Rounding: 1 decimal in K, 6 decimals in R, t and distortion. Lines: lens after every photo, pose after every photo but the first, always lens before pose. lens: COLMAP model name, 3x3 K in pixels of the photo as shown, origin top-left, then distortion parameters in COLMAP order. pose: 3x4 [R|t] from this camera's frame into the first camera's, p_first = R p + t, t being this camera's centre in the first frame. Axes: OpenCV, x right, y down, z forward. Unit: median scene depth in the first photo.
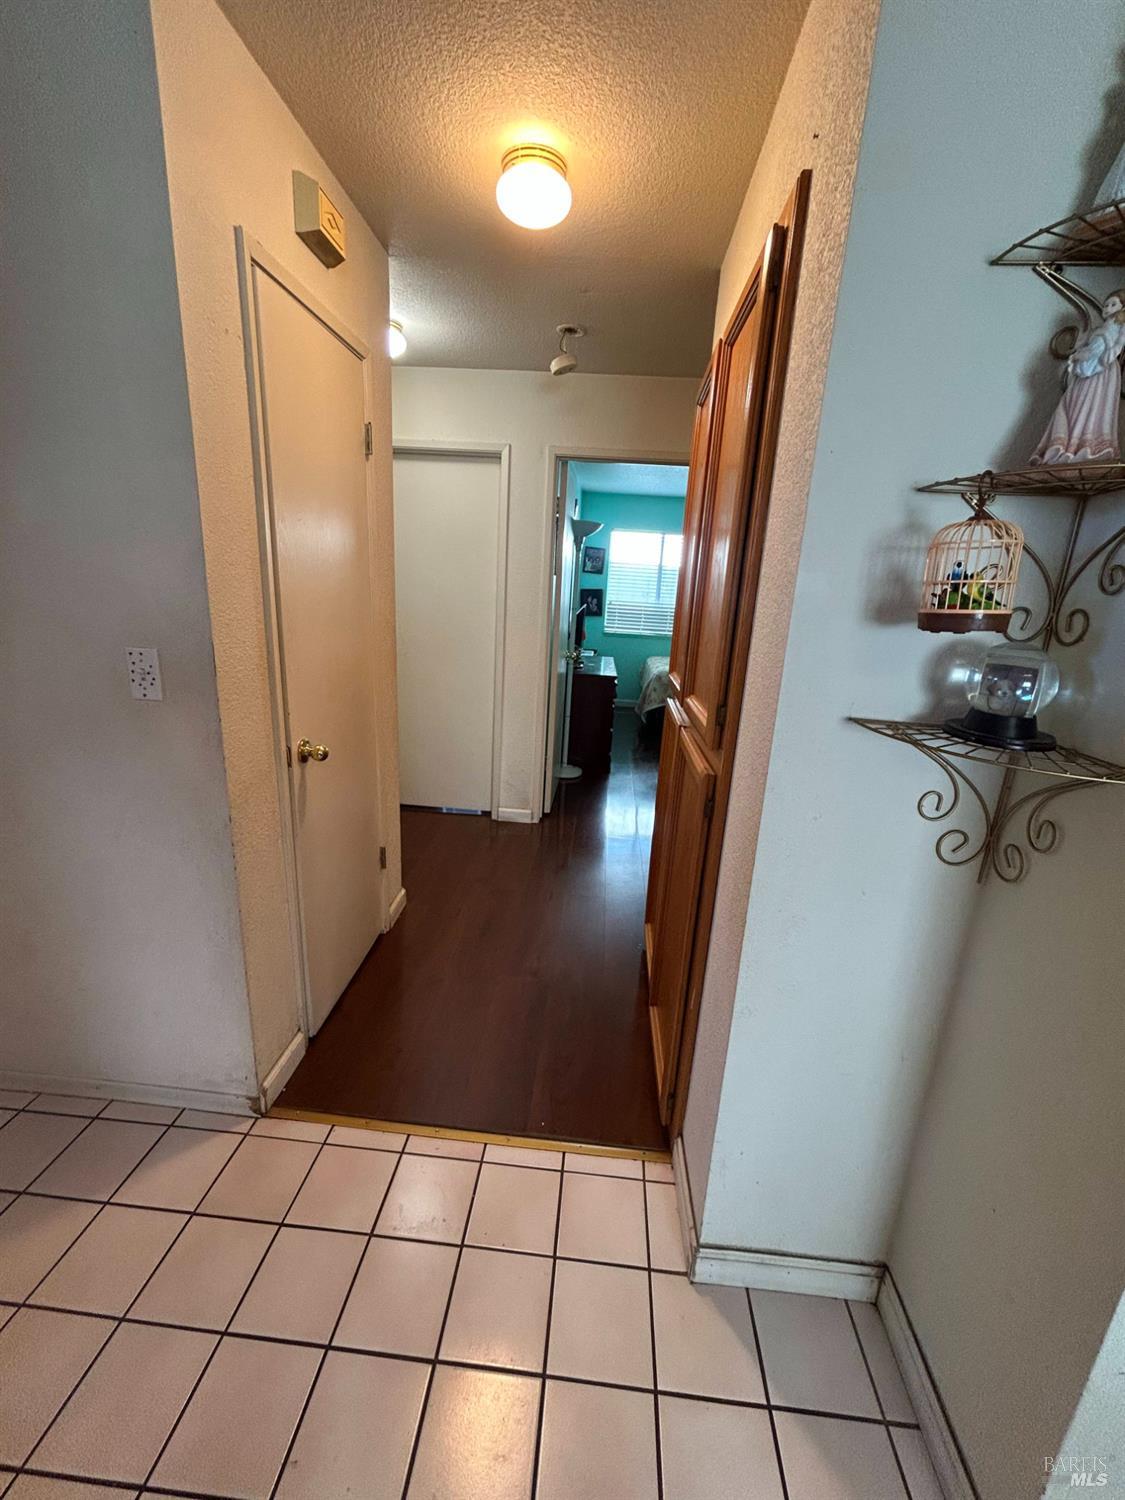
lens RADIAL K [[606.0, 0, 567.4], [0, 606.0, 747.7], [0, 0, 1]] dist [-0.000097, -0.000015]
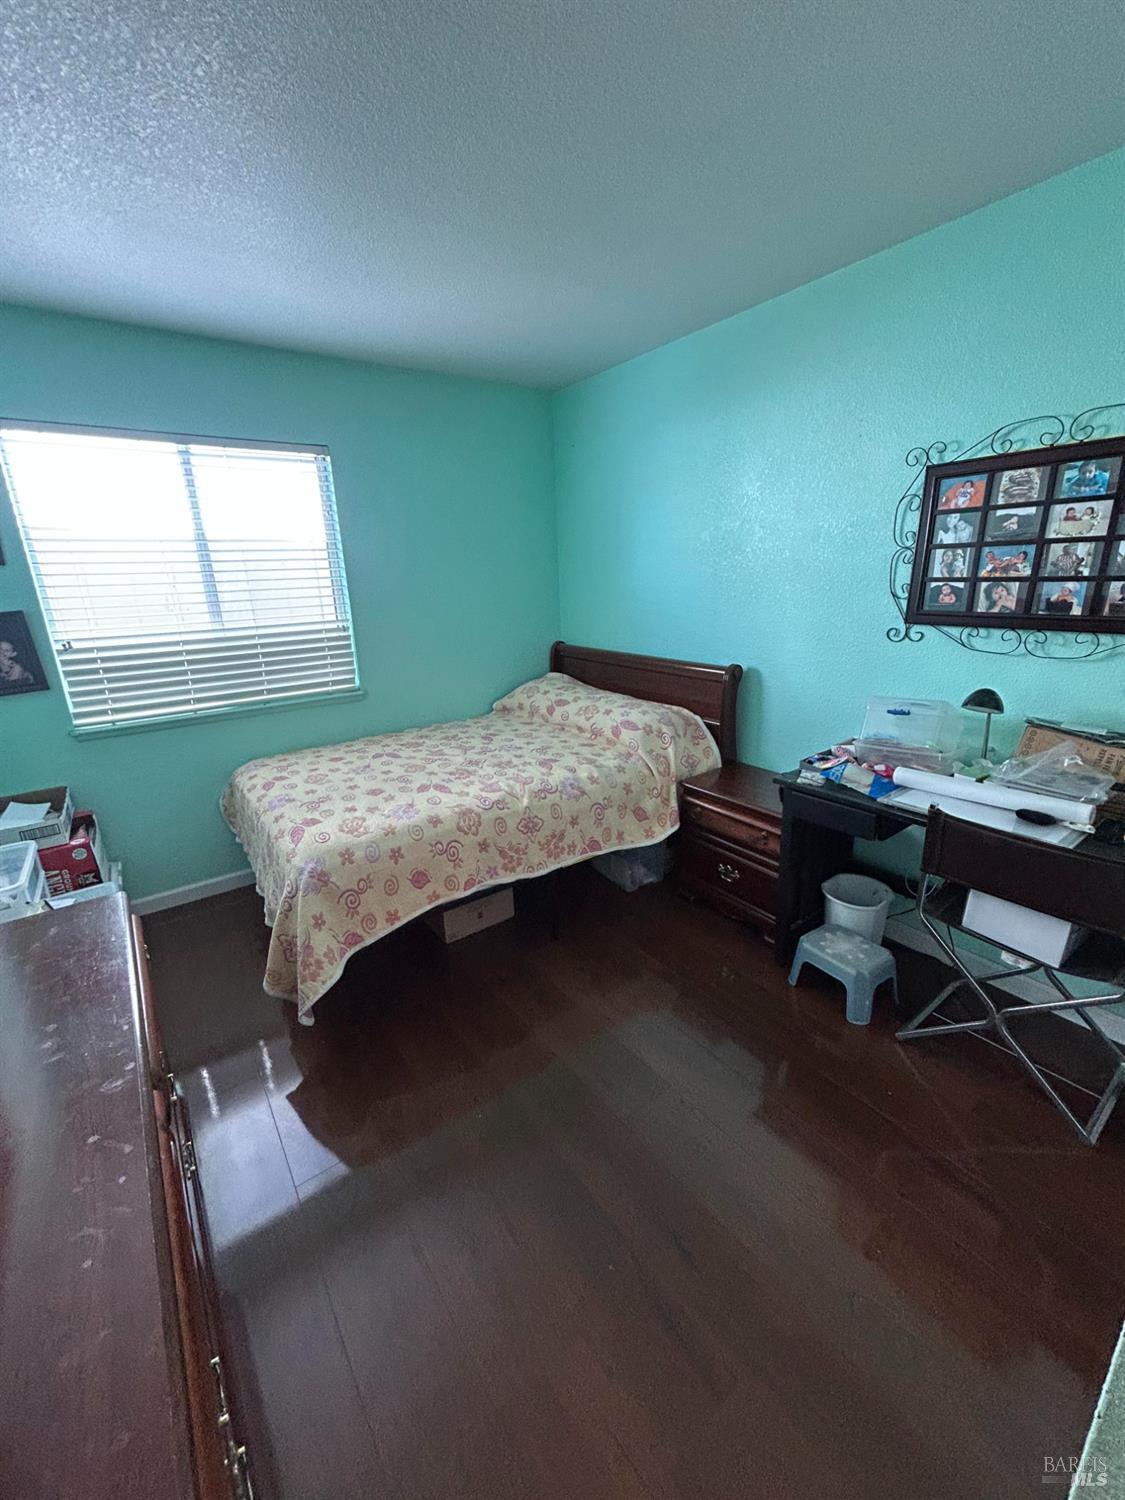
lens RADIAL K [[606.0, 0, 567.4], [0, 606.0, 747.7], [0, 0, 1]] dist [-0.000097, -0.000015]
pose [[0.757528, -0.259669, 0.598935, 0.065710], [0.237724, 0.964216, 0.117366, -0.158484], [-0.607979, 0.053473, 0.792150, 0.565115]]
